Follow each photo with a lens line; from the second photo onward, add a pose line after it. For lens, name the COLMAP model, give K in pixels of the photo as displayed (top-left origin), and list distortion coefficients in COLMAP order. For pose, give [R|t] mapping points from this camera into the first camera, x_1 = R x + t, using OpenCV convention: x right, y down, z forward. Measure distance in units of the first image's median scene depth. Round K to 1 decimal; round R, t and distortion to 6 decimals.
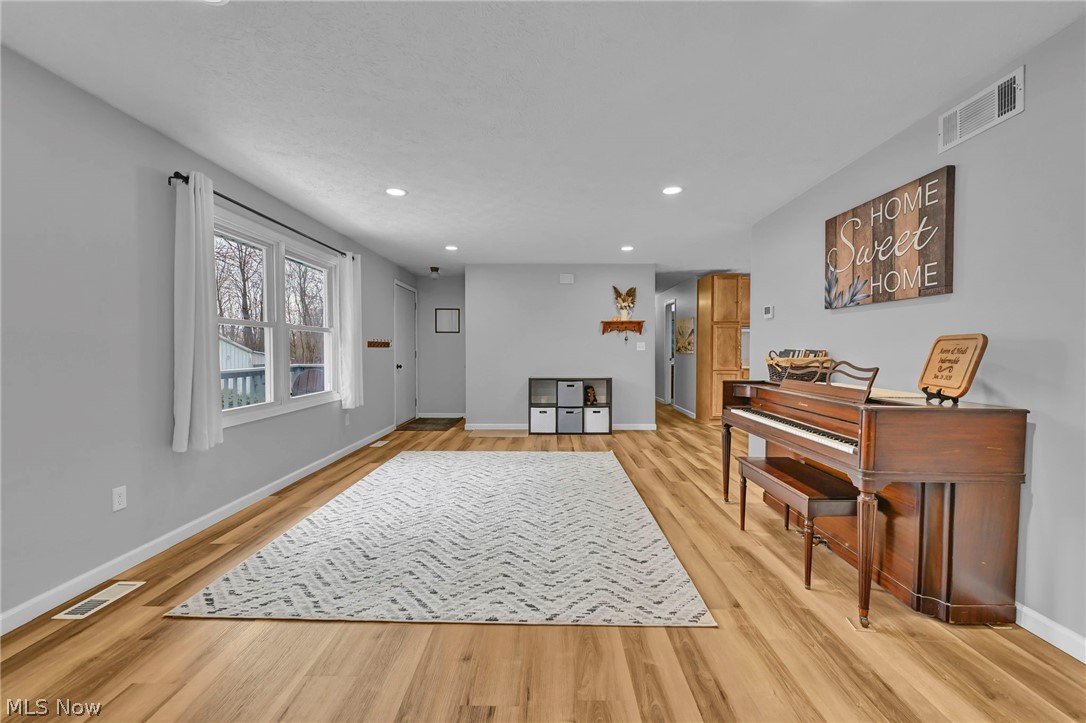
lens RADIAL K [[441.0, 0, 545.5], [0, 441.0, 362.7], [0, 0, 1]] dist [-0.000425, -0.000640]
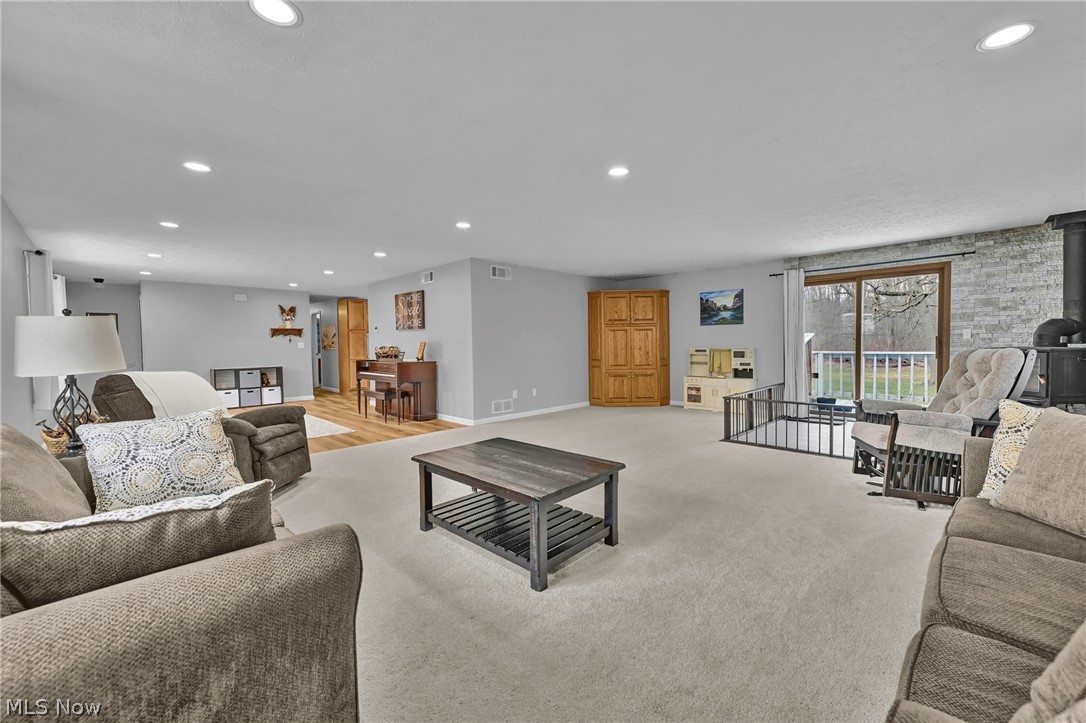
lens RADIAL K [[437.7, 0, 545.7], [0, 437.7, 355.1], [0, 0, 1]] dist [-0.000826, -0.000340]
pose [[0.703475, -0.029503, 0.710107, -0.277742], [0.036158, 0.999330, 0.005699, 0.019446], [-0.709800, 0.021667, 0.704070, -0.697201]]
